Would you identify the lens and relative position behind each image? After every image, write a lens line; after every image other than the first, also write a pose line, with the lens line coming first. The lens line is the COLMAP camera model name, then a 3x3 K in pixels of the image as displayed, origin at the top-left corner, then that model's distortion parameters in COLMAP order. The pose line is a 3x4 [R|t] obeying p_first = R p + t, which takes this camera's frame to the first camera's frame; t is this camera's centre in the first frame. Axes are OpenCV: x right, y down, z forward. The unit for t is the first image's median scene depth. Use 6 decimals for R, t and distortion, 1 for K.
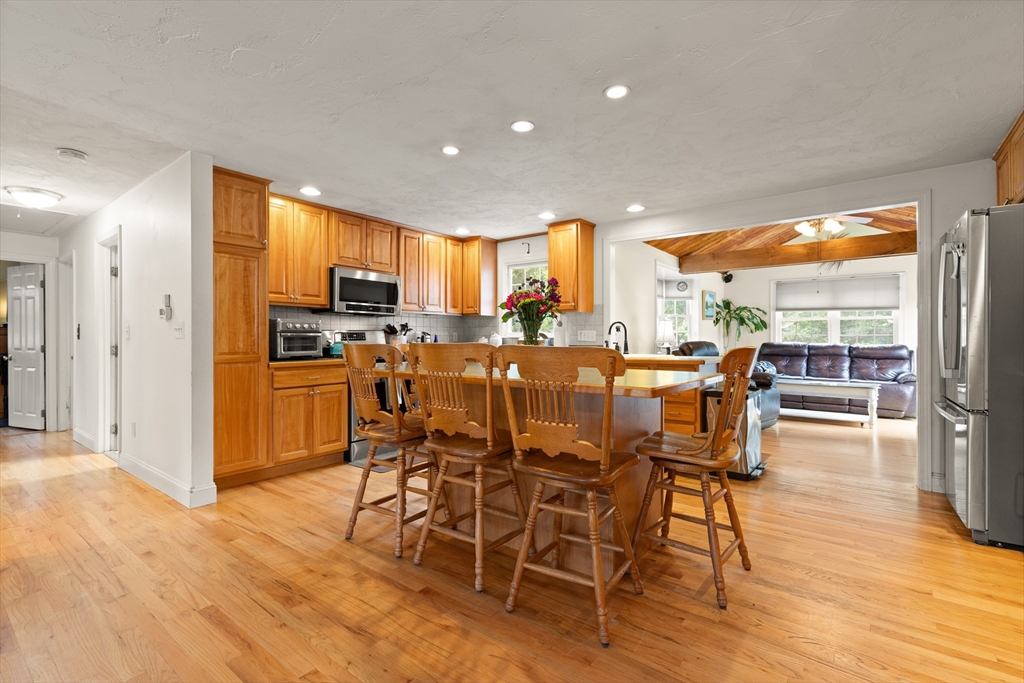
lens RADIAL K [[470.3, 0, 514.2], [0, 470.3, 339.7], [0, 0, 1]] dist [0.010695, -0.004110]
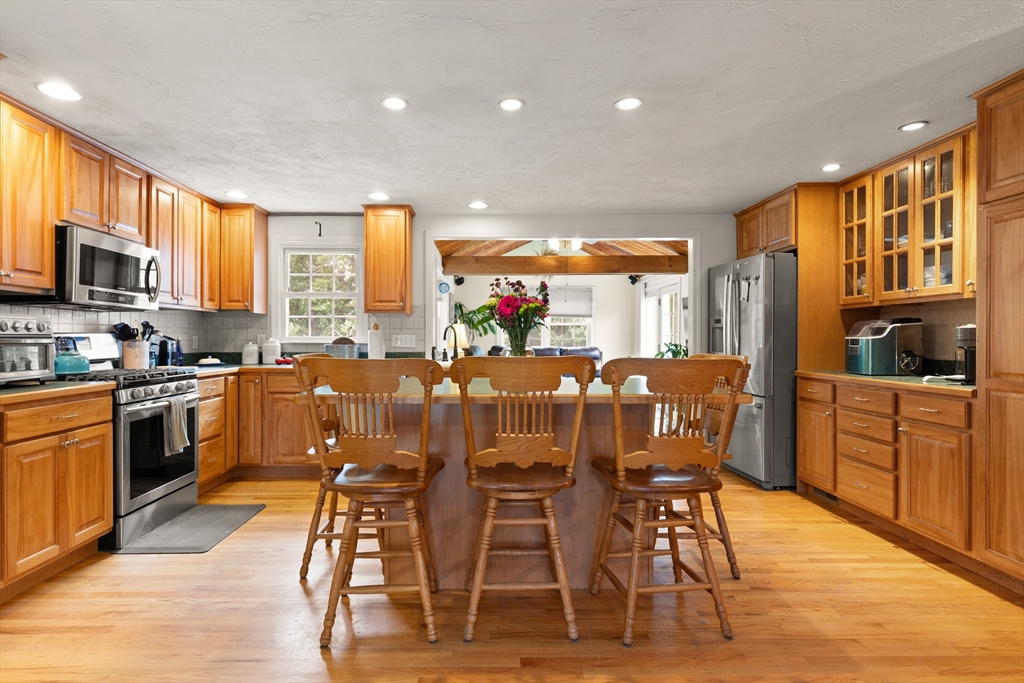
lens RADIAL K [[537.3, 0, 491.7], [0, 537.3, 340.0], [0, 0, 1]] dist [0.002237, -0.000209]
pose [[0.785293, -0.000910, 0.619123, -0.341942], [0.001951, 0.999998, -0.001005, -0.009055], [-0.619121, 0.001997, 0.785293, 0.131326]]
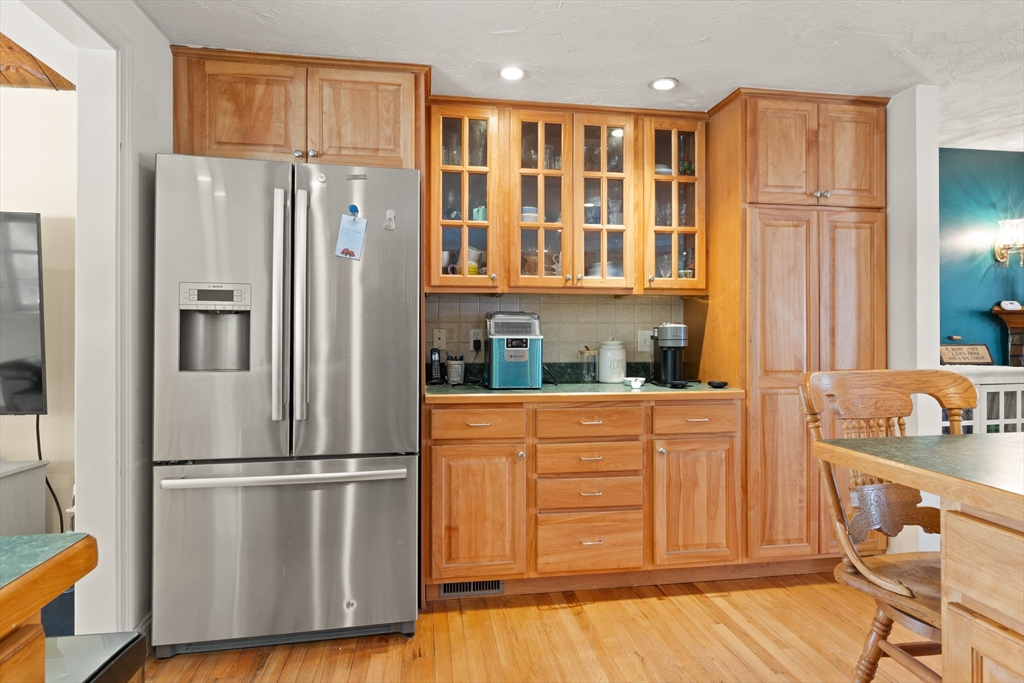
lens RADIAL K [[558.4, 0, 515.4], [0, 558.4, 338.8], [0, 0, 1]] dist [-0.002553, -0.000627]
pose [[-0.728699, 0.002863, 0.684828, 0.144864], [0.003413, 0.999994, -0.000549, -0.009678], [-0.684826, 0.001937, -0.728705, 0.785020]]
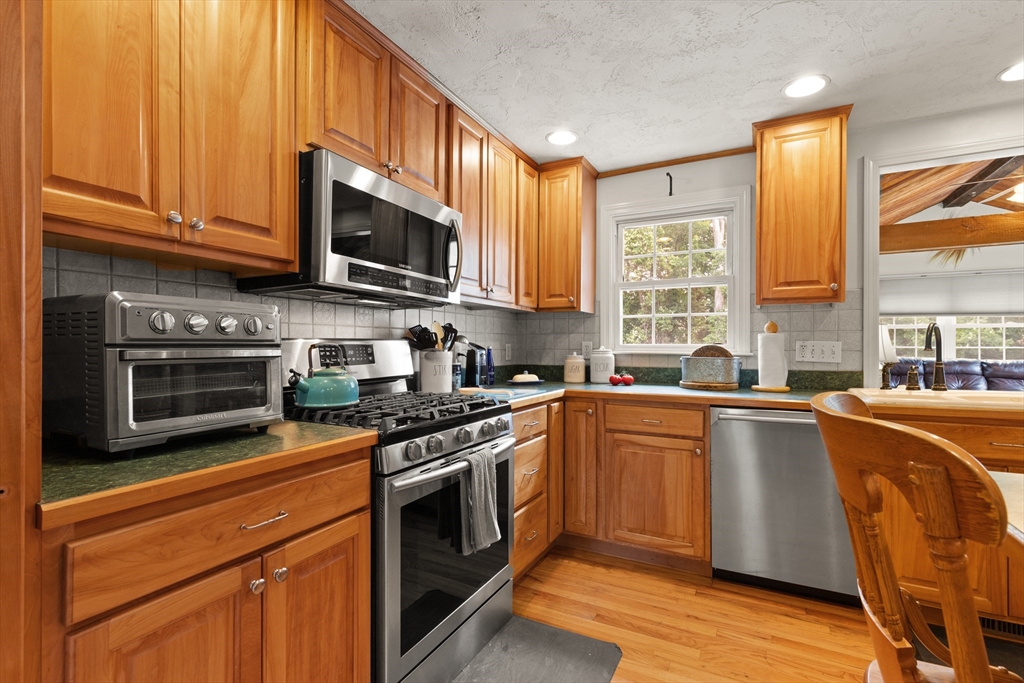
lens RADIAL K [[470.3, 0, 513.7], [0, 470.3, 347.5], [0, 0, 1]] dist [0.010695, -0.004110]
pose [[0.984358, 0.001111, 0.176178, -0.270061], [-0.000678, 0.999997, -0.002514, -0.011662], [-0.176180, 0.002355, 0.984355, 0.576426]]
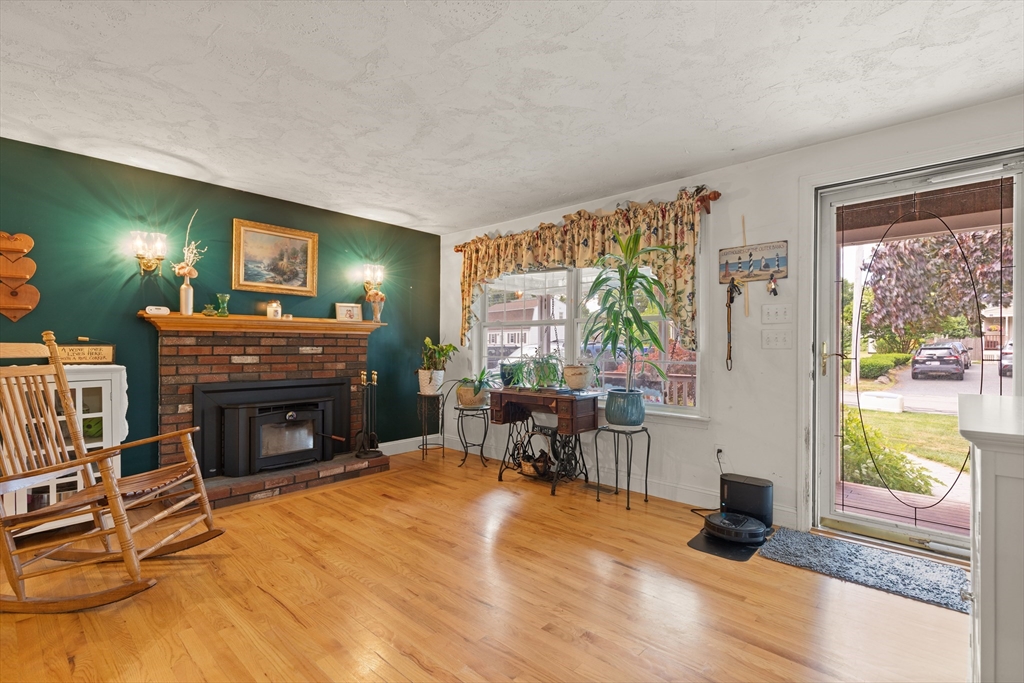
lens RADIAL K [[470.3, 0, 520.0], [0, 470.3, 347.4], [0, 0, 1]] dist [0.010695, -0.004110]
pose [[-0.997077, -0.003783, 0.076307, -0.399482], [-0.003344, 0.999977, 0.005884, -0.003336], [-0.076327, 0.005612, -0.997067, 0.462020]]
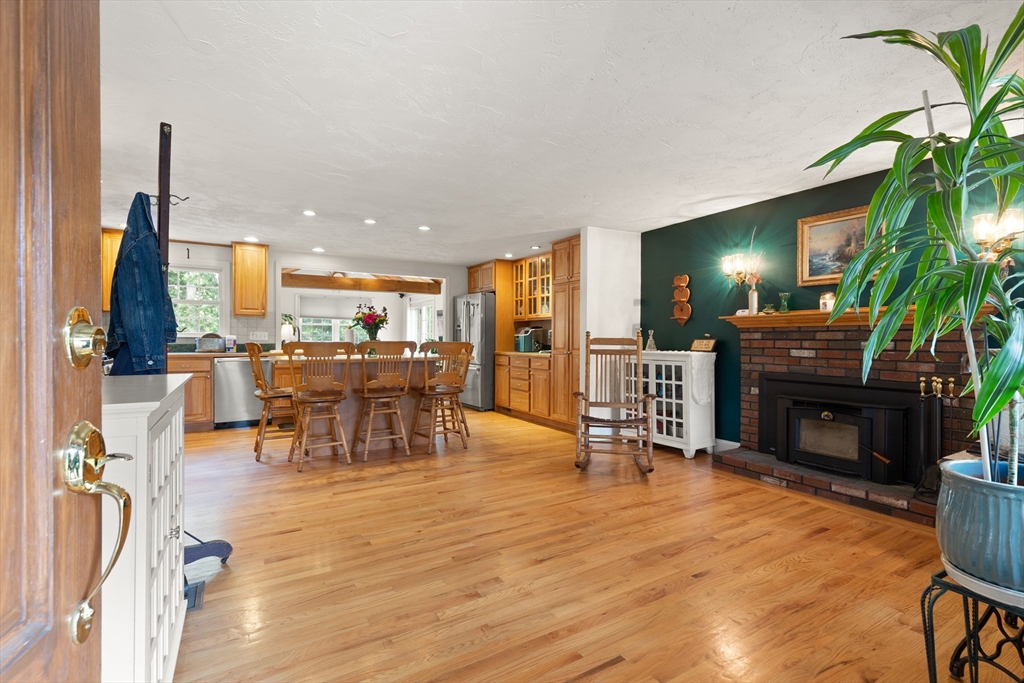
lens RADIAL K [[470.3, 0, 517.0], [0, 470.3, 340.0], [0, 0, 1]] dist [0.010695, -0.004110]
pose [[0.358411, -0.002739, 0.933560, -0.803398], [-0.000990, 0.999994, 0.003314, -0.001895], [-0.933563, -0.002112, 0.358406, -0.098144]]
